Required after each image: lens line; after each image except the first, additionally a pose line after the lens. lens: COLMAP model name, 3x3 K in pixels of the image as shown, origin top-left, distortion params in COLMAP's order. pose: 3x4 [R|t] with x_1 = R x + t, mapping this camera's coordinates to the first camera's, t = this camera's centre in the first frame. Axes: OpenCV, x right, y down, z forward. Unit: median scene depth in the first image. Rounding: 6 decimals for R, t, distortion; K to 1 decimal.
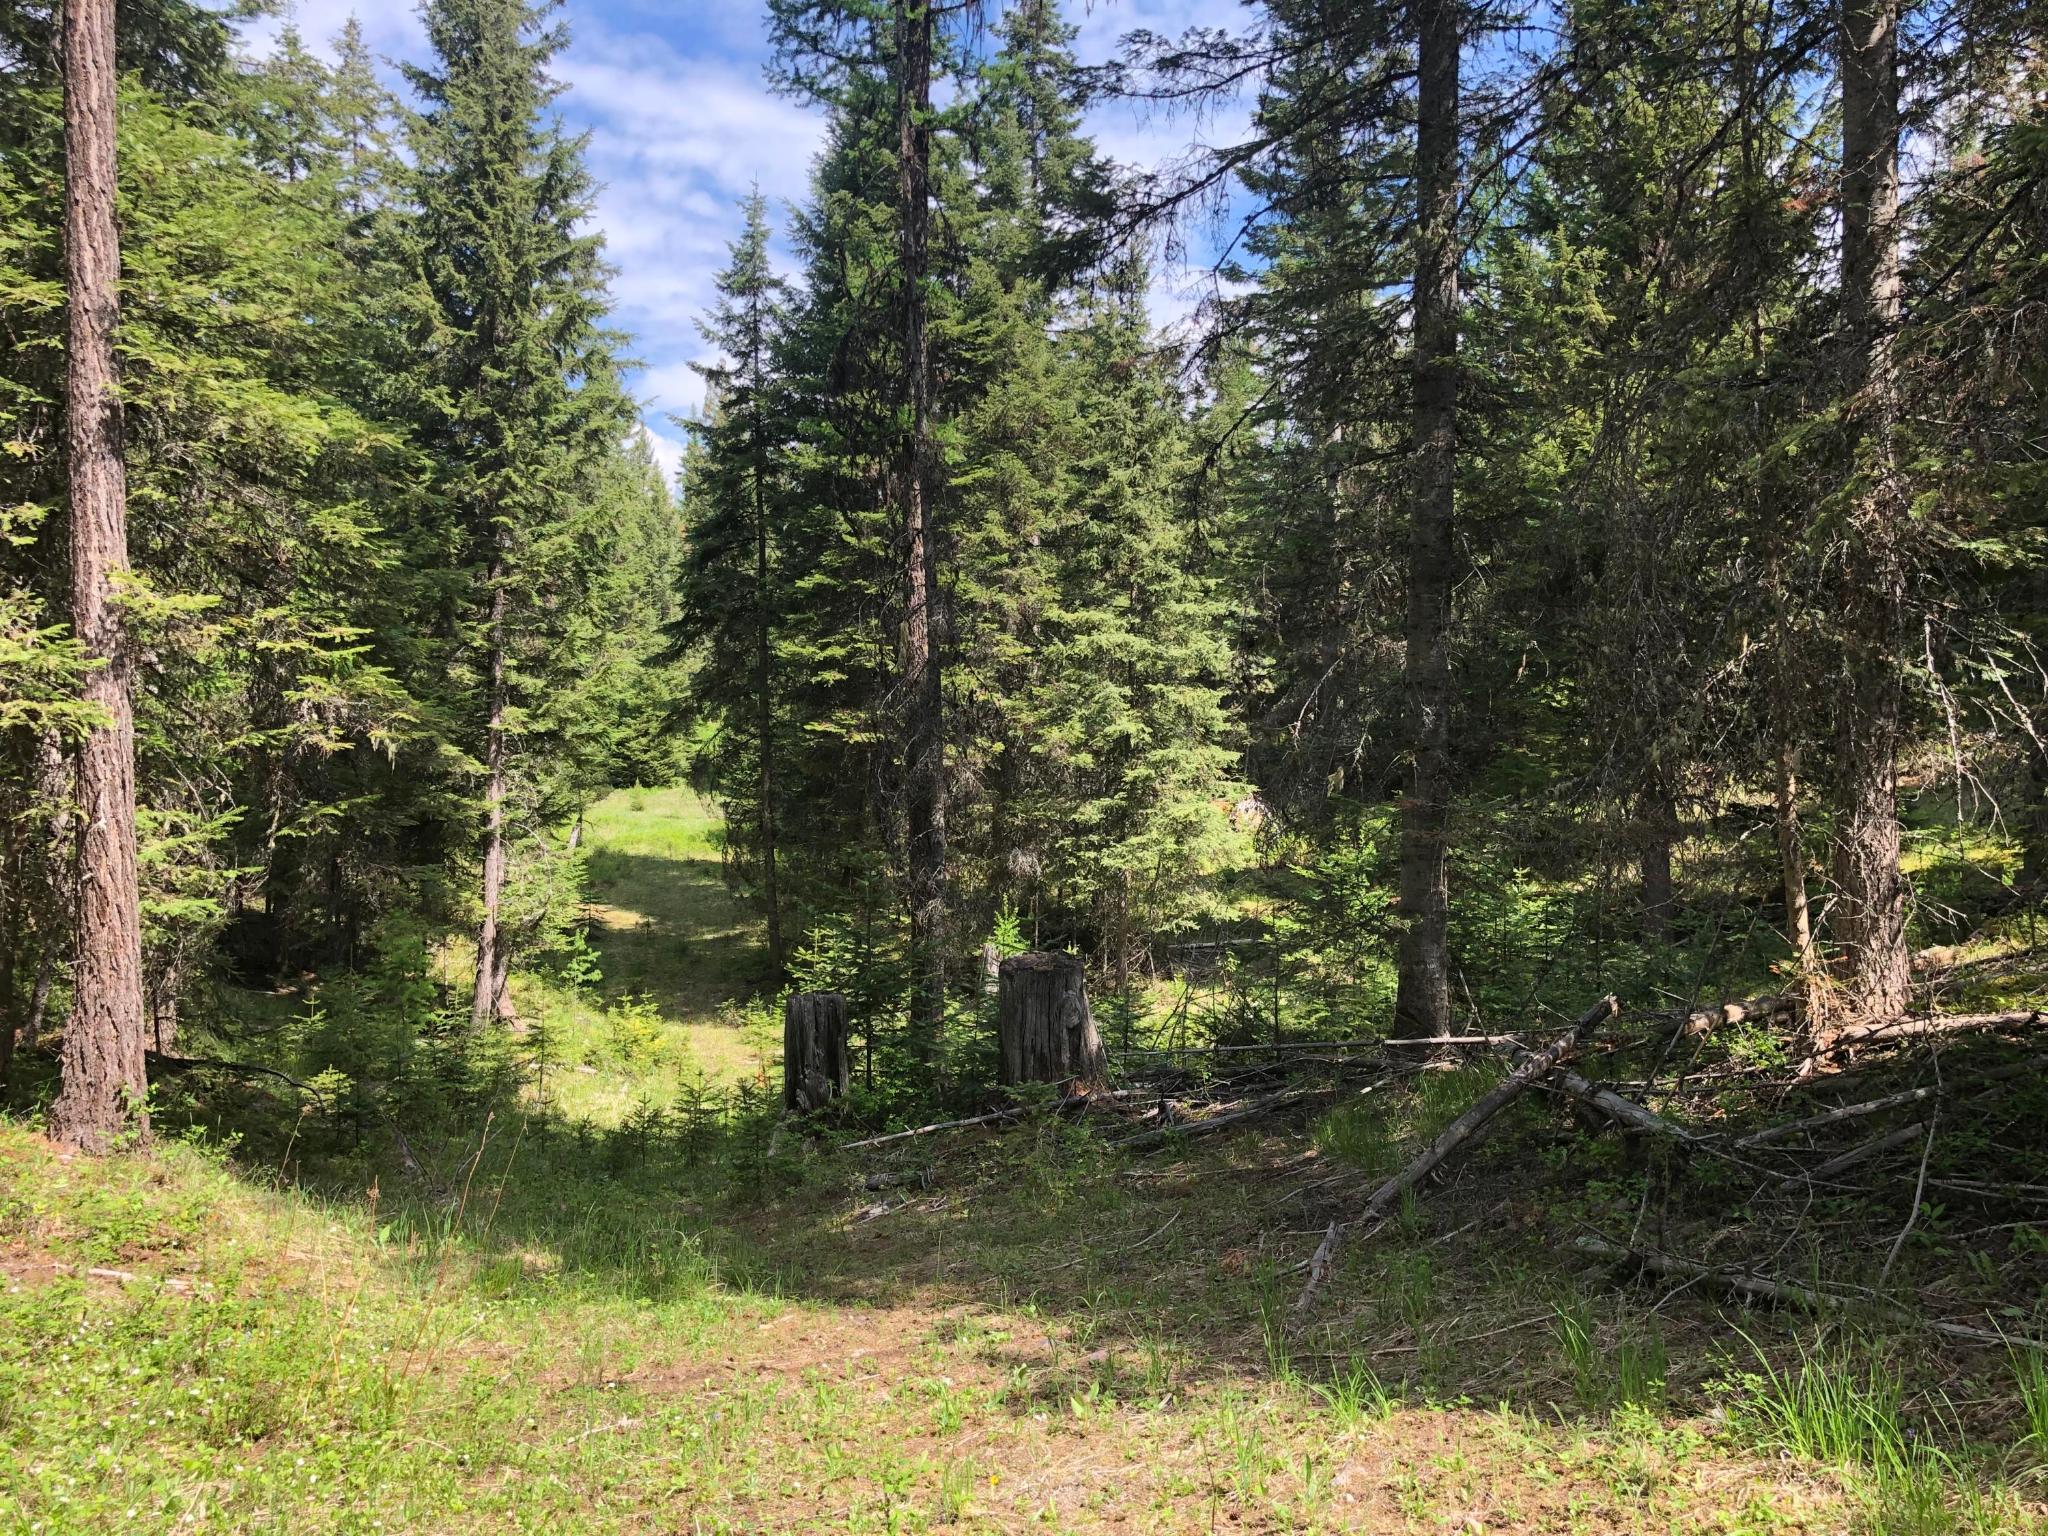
lens RADIAL K [[1656.8, 0, 1026.1], [0, 1656.8, 771.6], [0, 0, 1]] dist [0.064840, -0.009384]
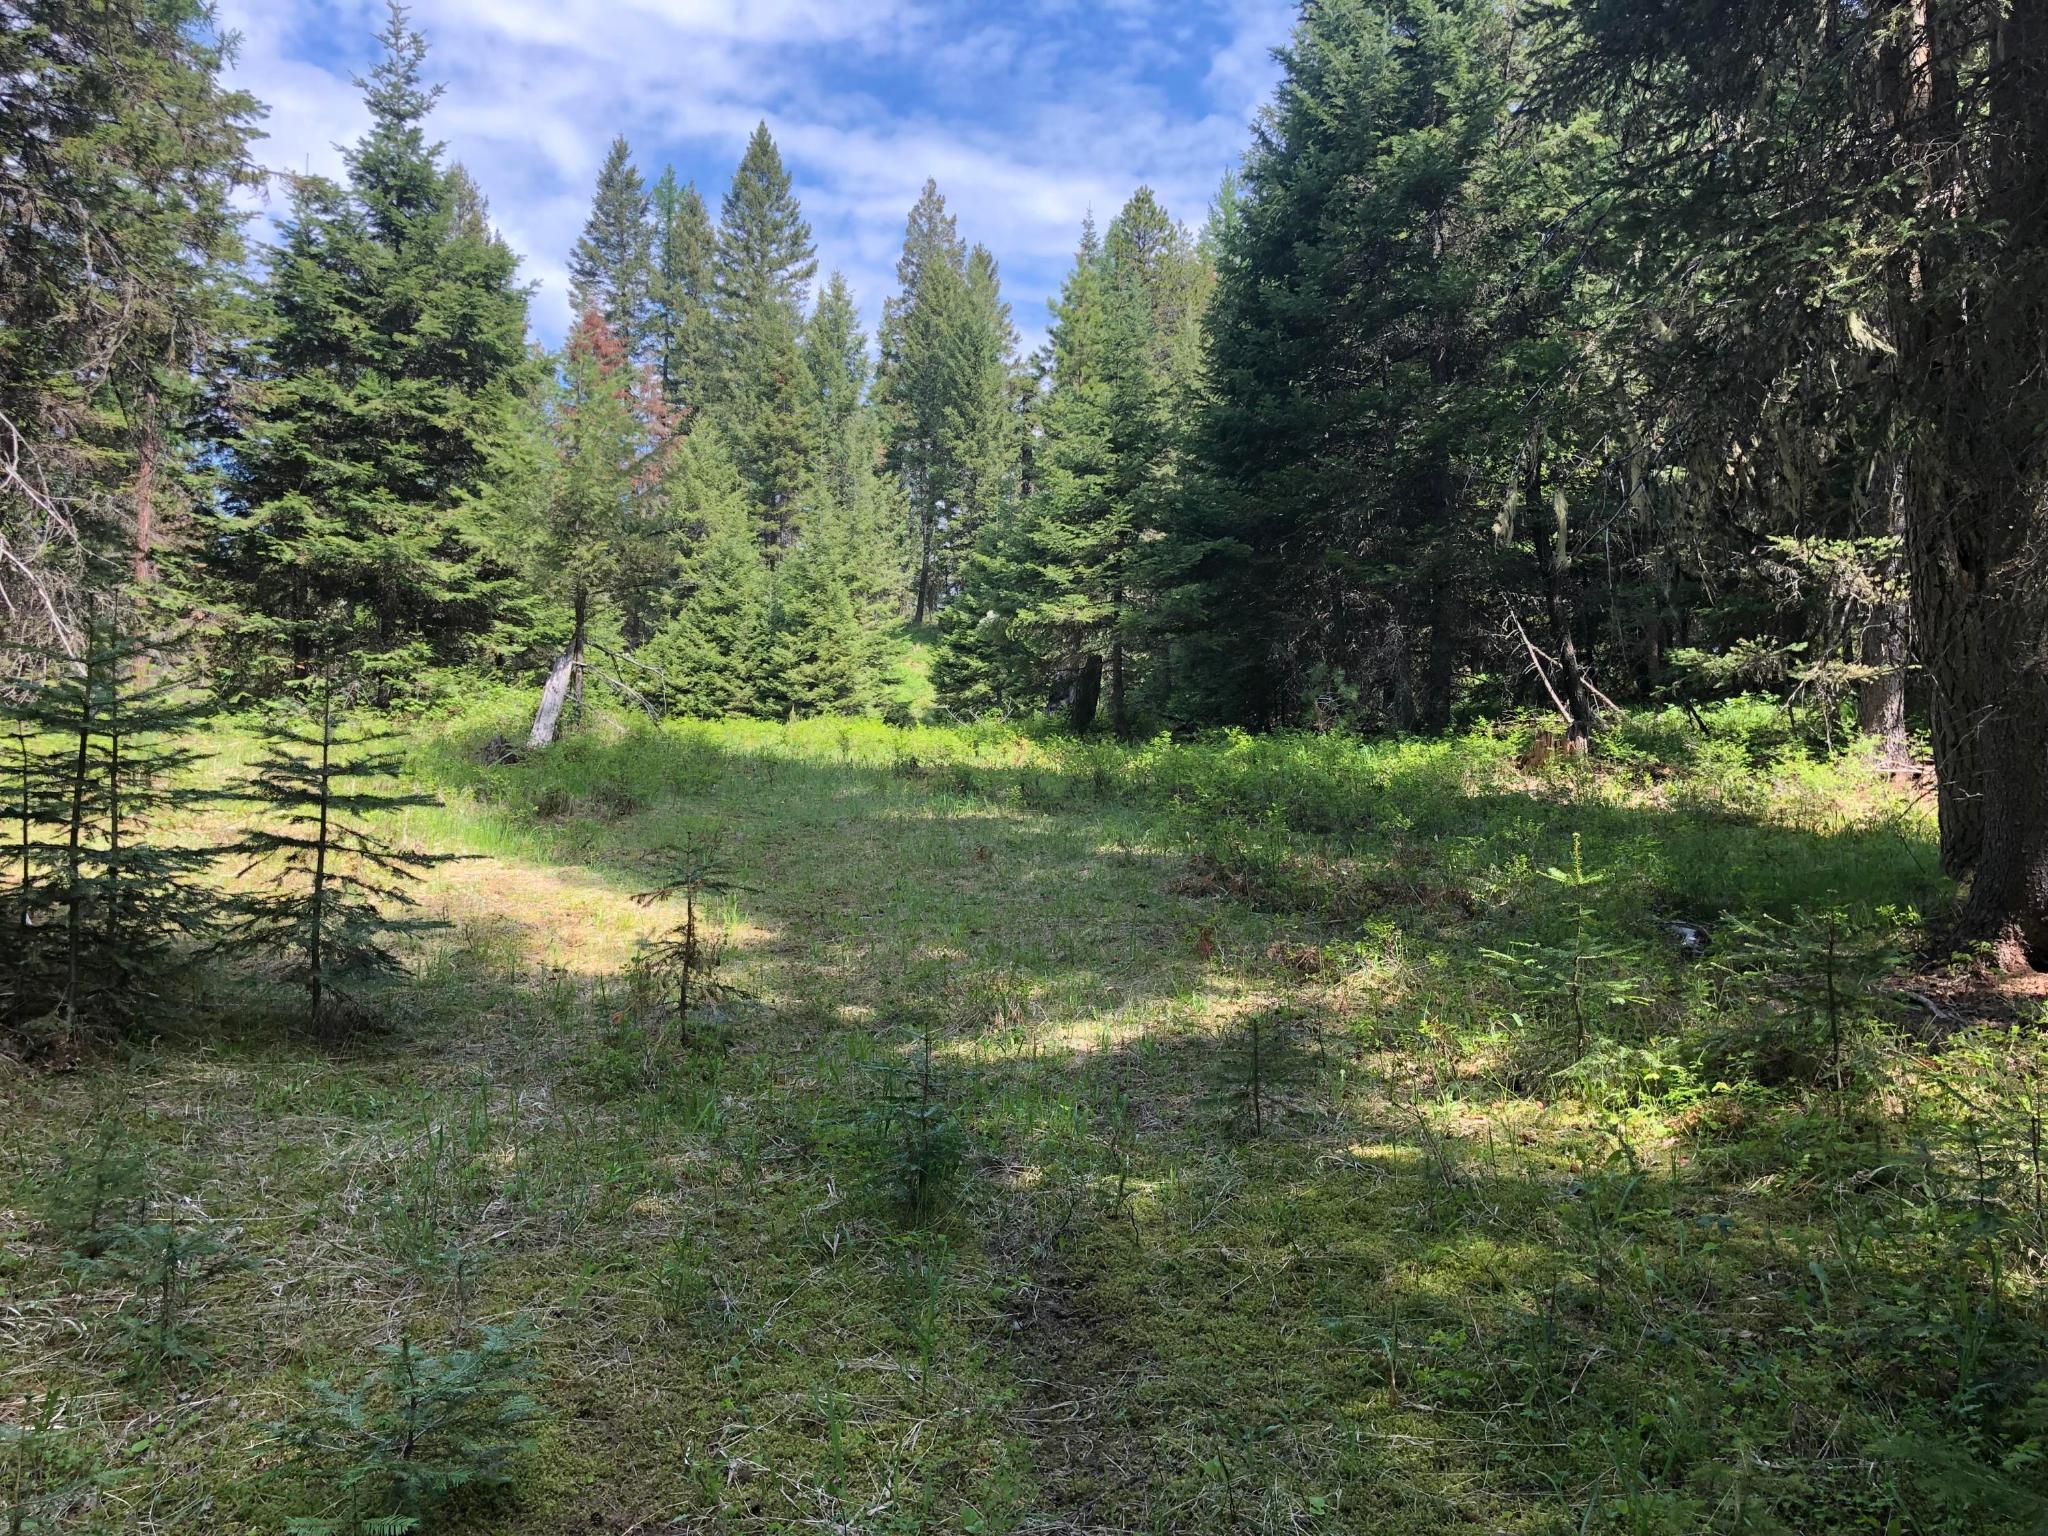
lens RADIAL K [[1656.8, 0, 1032.3], [0, 1656.8, 768.3], [0, 0, 1]] dist [0.064840, -0.009384]
pose [[0.993049, 0.001453, -0.117696, -0.074177], [-0.005731, 0.999334, -0.036024, 0.040065], [0.117565, 0.036448, 0.992396, 0.396653]]
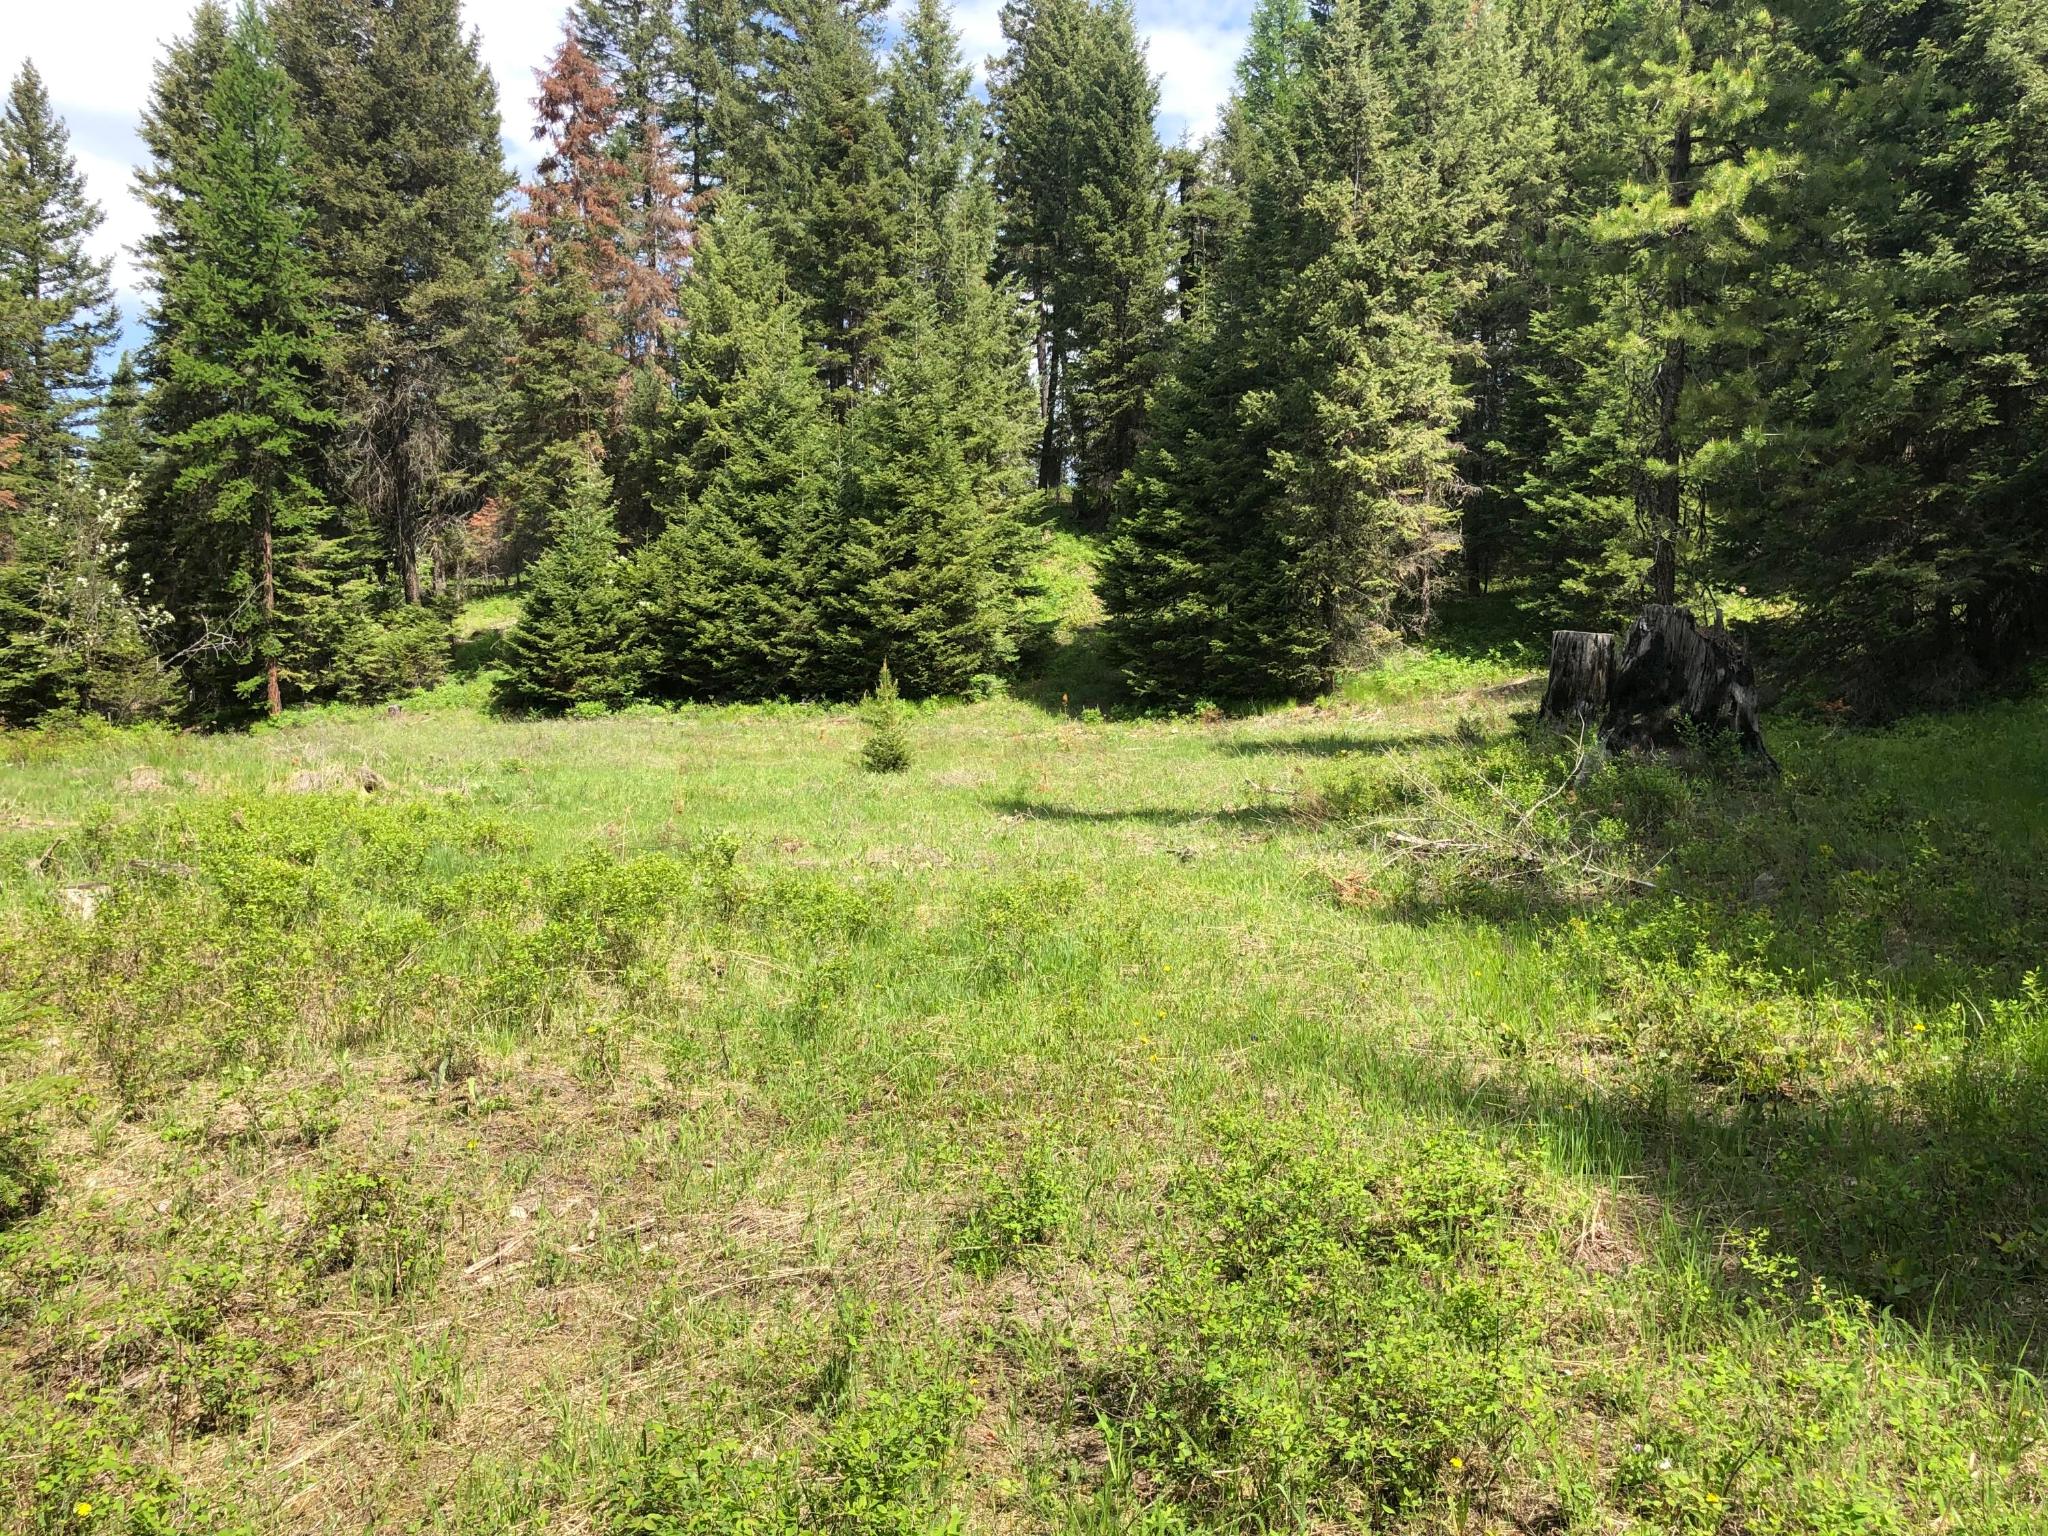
lens RADIAL K [[1656.8, 0, 1016.1], [0, 1656.8, 767.3], [0, 0, 1]] dist [0.064840, -0.009384]
pose [[0.985217, -0.001446, -0.171304, -0.137666], [0.007667, 0.999334, 0.035663, 0.011874], [0.171138, -0.036449, 0.984573, 0.621375]]
